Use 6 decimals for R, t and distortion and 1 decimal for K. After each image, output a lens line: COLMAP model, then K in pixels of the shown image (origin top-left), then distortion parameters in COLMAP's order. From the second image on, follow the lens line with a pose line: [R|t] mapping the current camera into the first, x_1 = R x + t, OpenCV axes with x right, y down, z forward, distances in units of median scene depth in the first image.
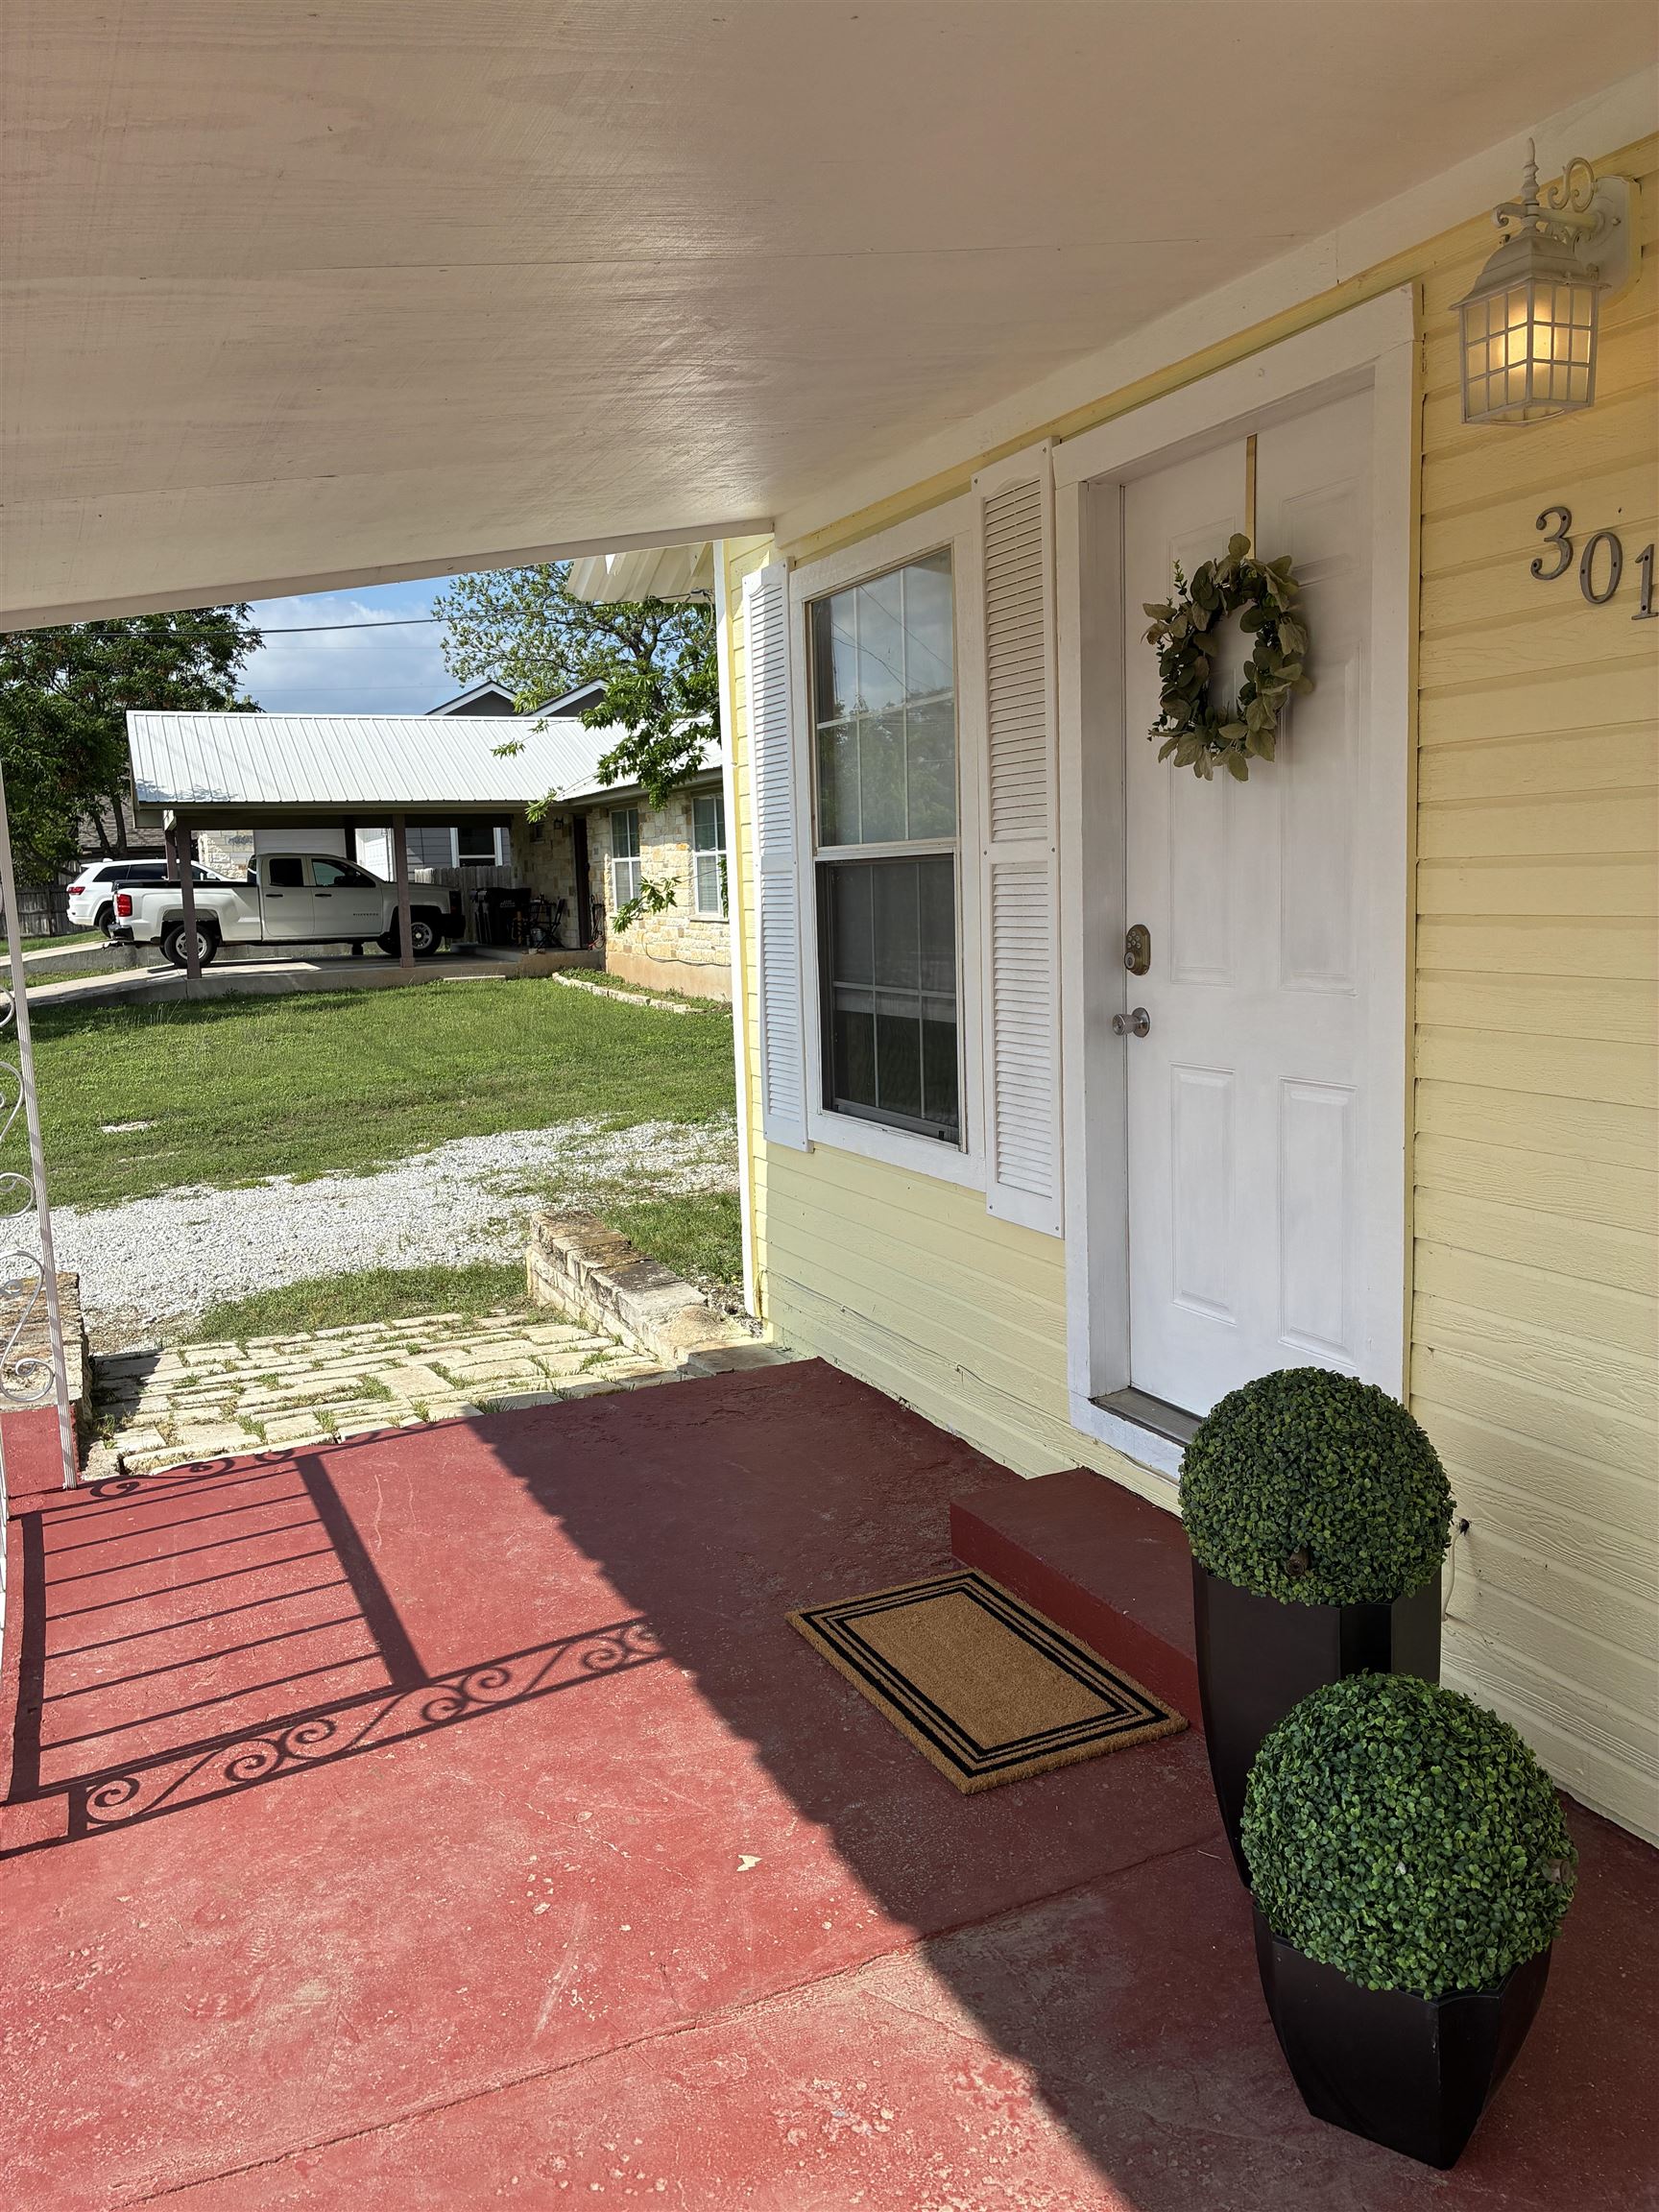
lens RADIAL K [[1673.5, 0, 829.1], [0, 1673.5, 1095.9], [0, 0, 1]] dist [0.061732, -0.075663]
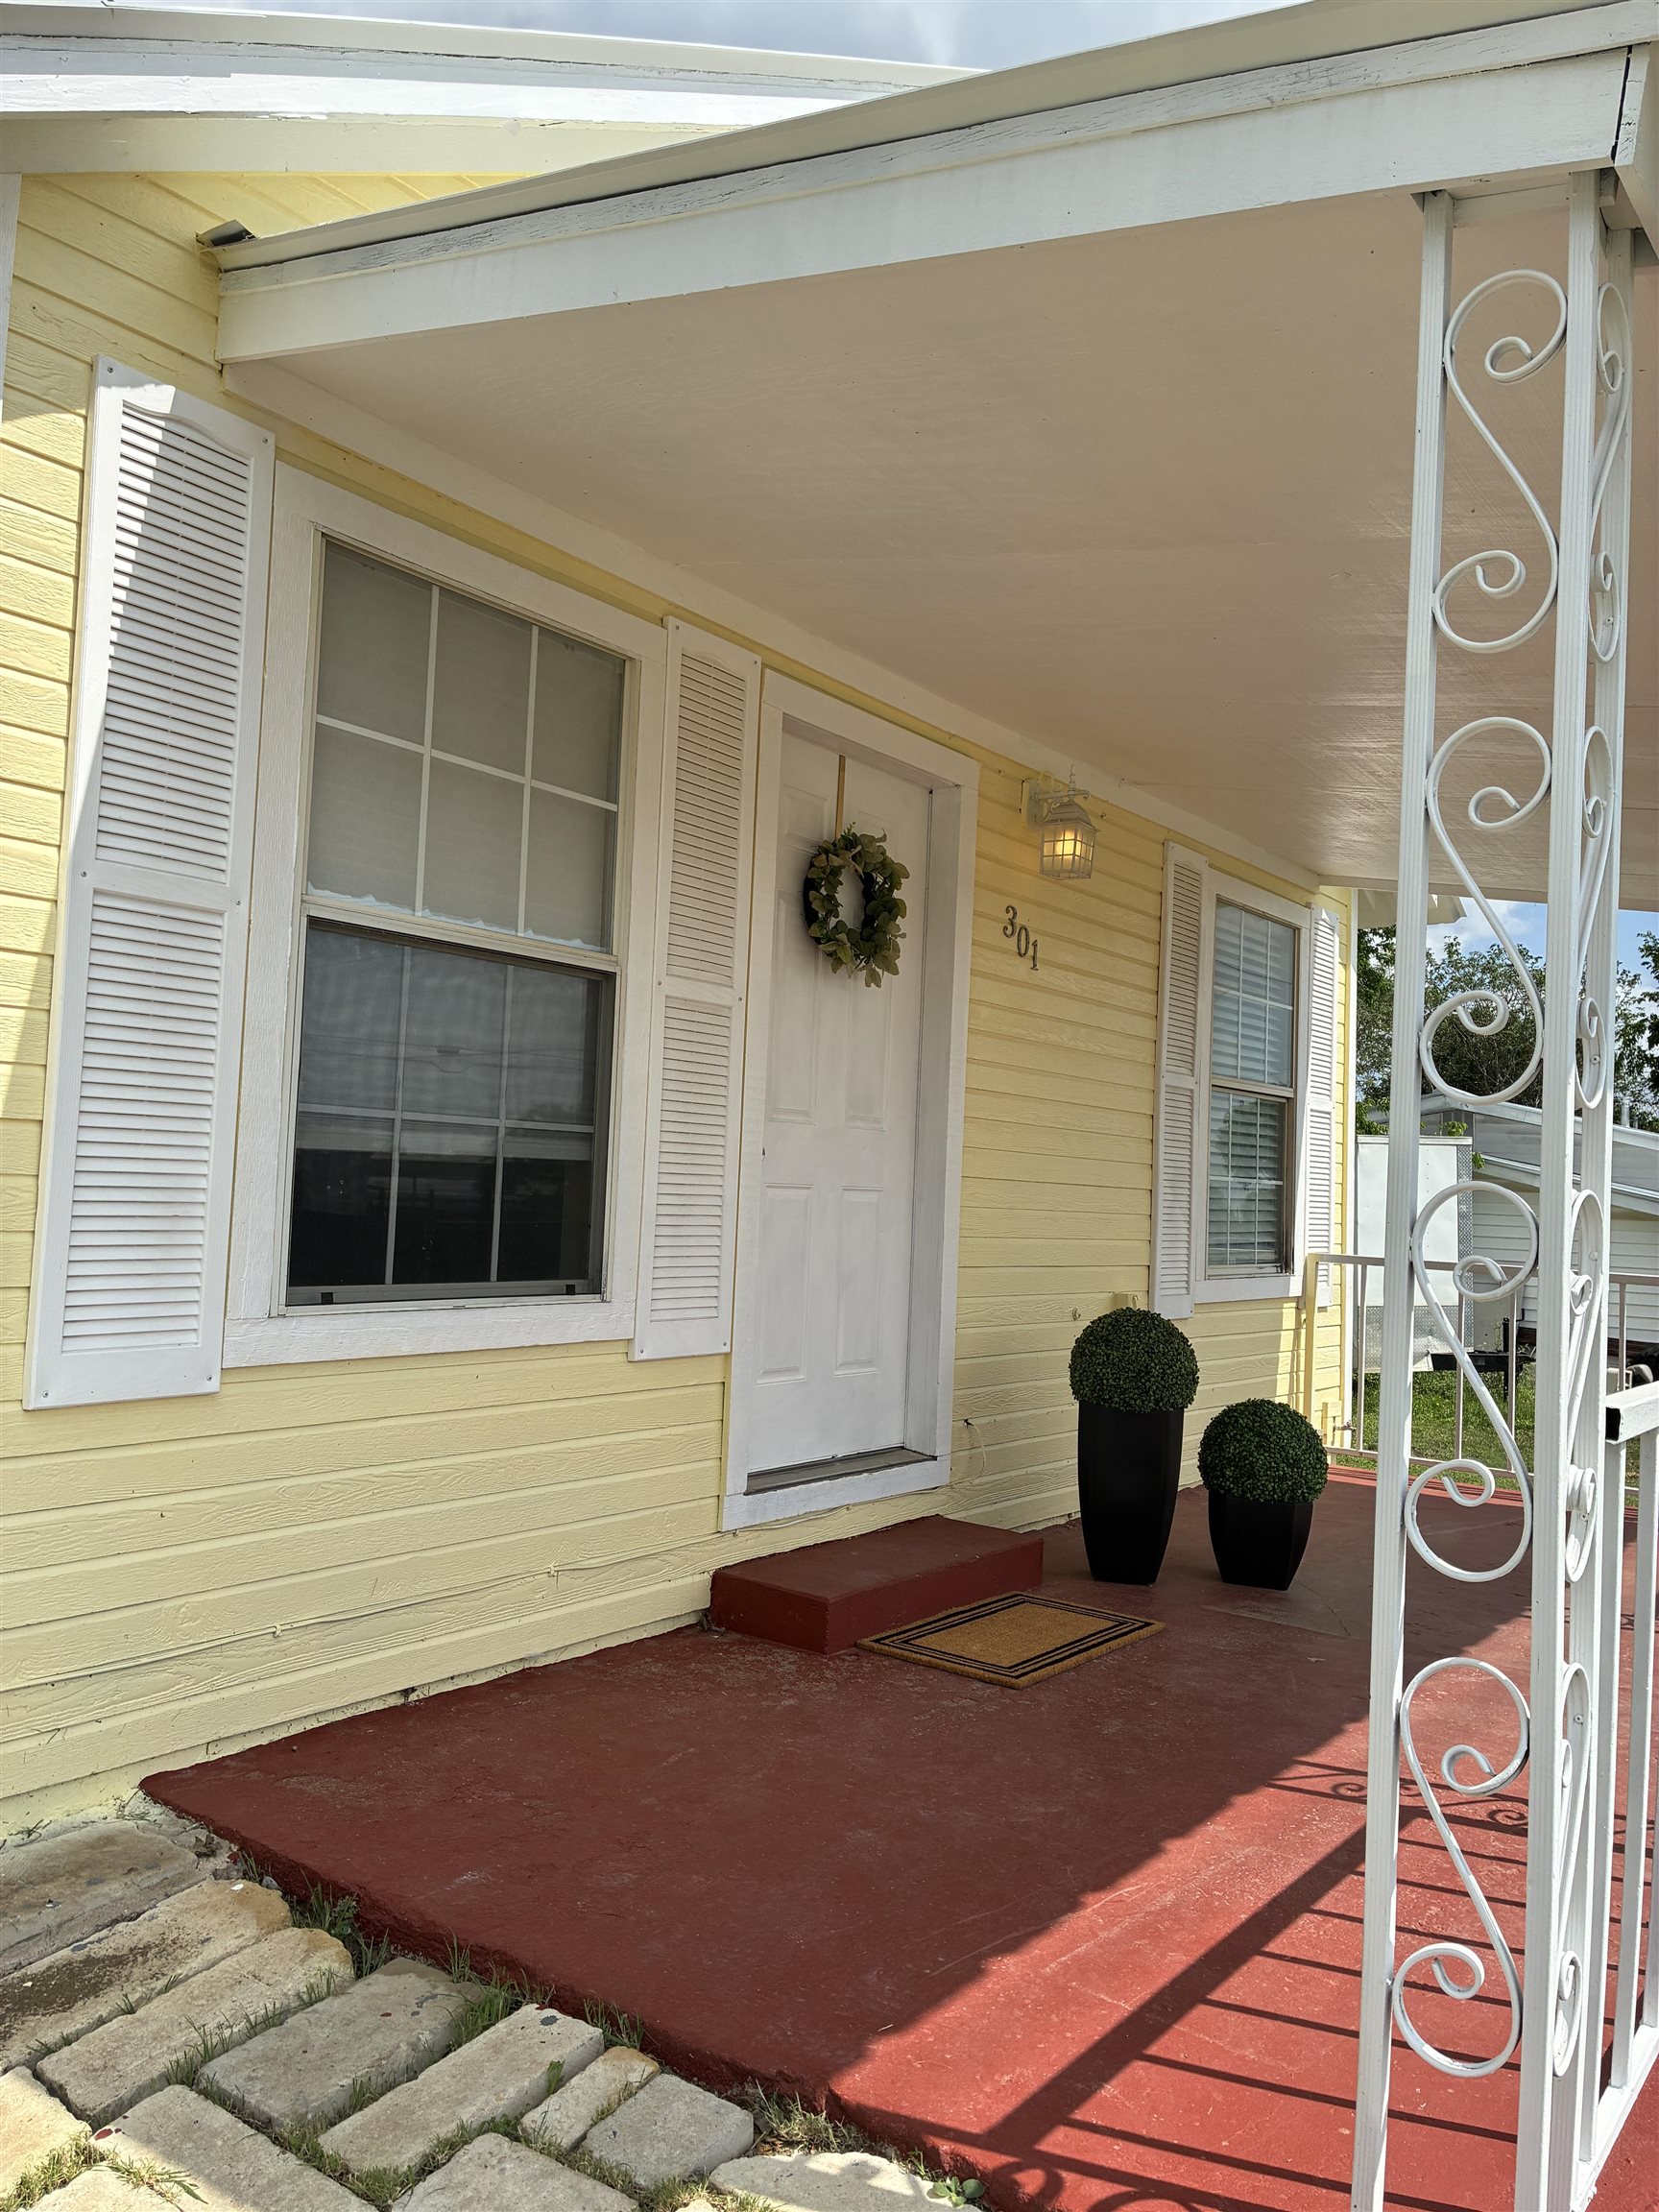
lens RADIAL K [[1673.5, 0, 826.4], [0, 1673.5, 1079.1], [0, 0, 1]] dist [0.061732, -0.075663]
pose [[-0.482281, 0.066548, 0.873485, -0.920307], [0.082856, 0.996106, -0.030143, -0.057337], [-0.872089, 0.057836, -0.485917, 1.581236]]
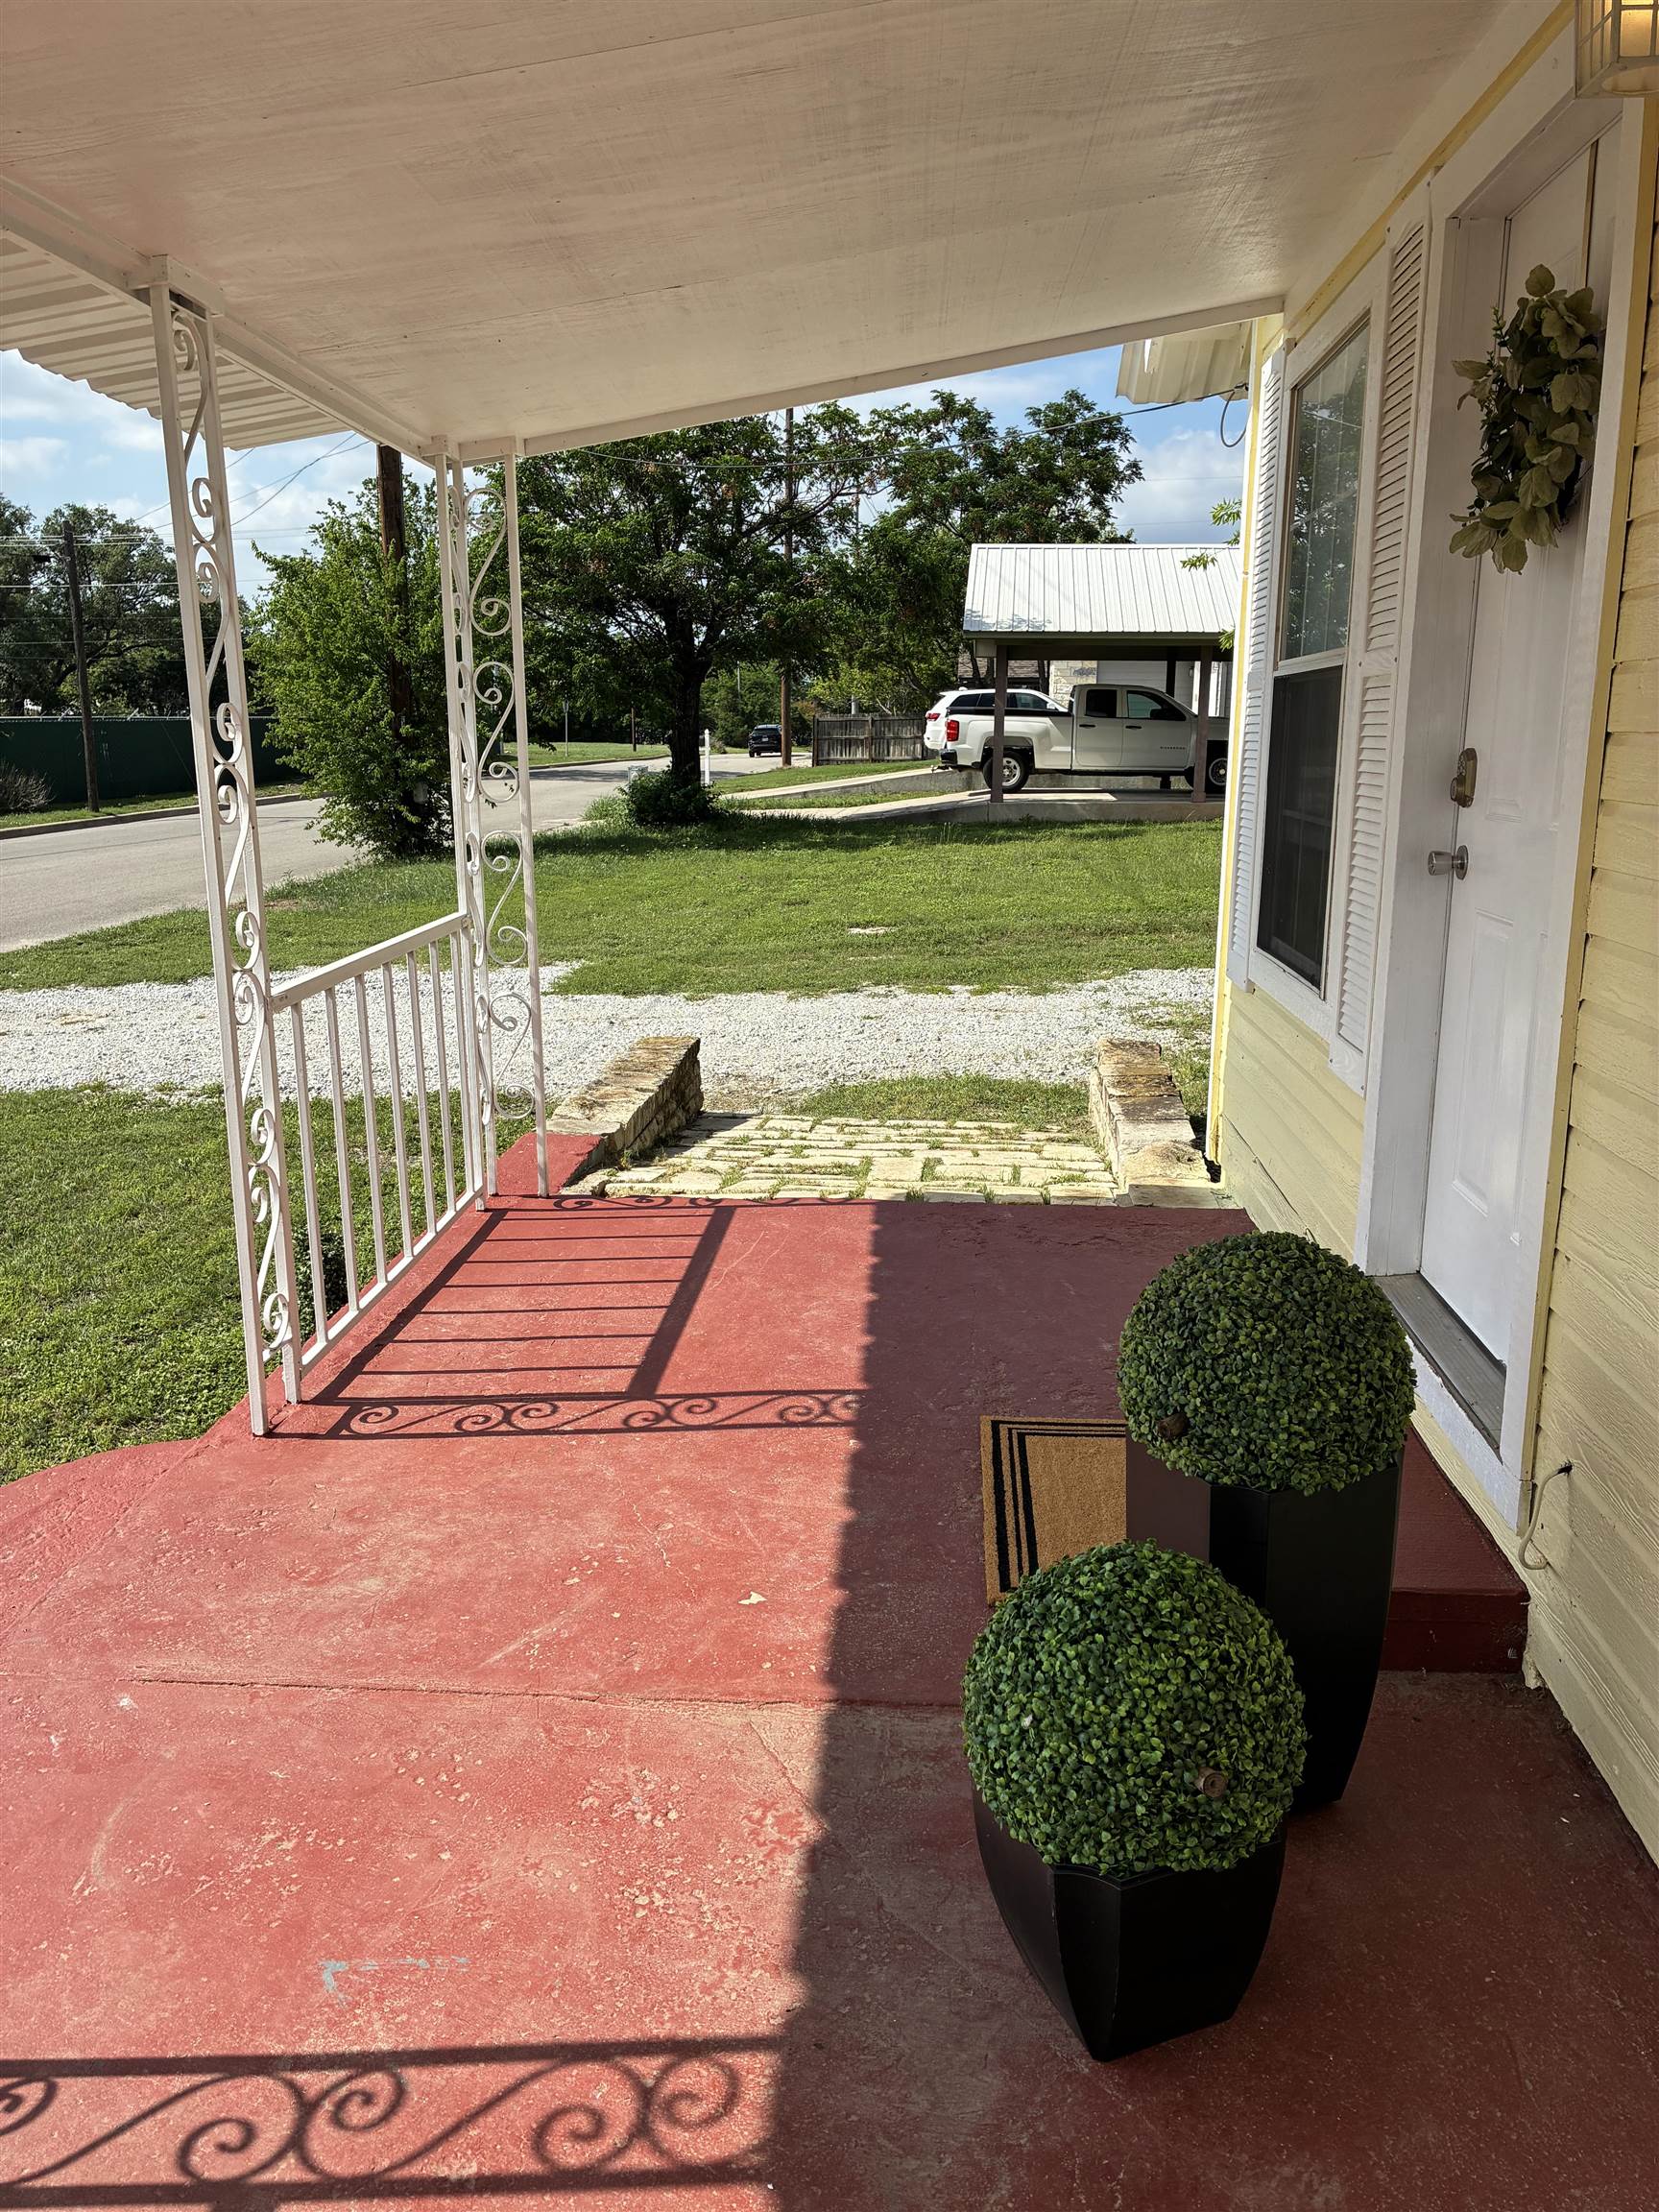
lens RADIAL K [[1673.5, 0, 834.8], [0, 1673.5, 1093.1], [0, 0, 1]] dist [0.061732, -0.075663]
pose [[0.876648, 0.137209, -0.461152, 0.332761], [-0.094885, 0.988954, 0.113873, 0.006044], [0.471683, -0.056070, 0.879984, 0.072905]]
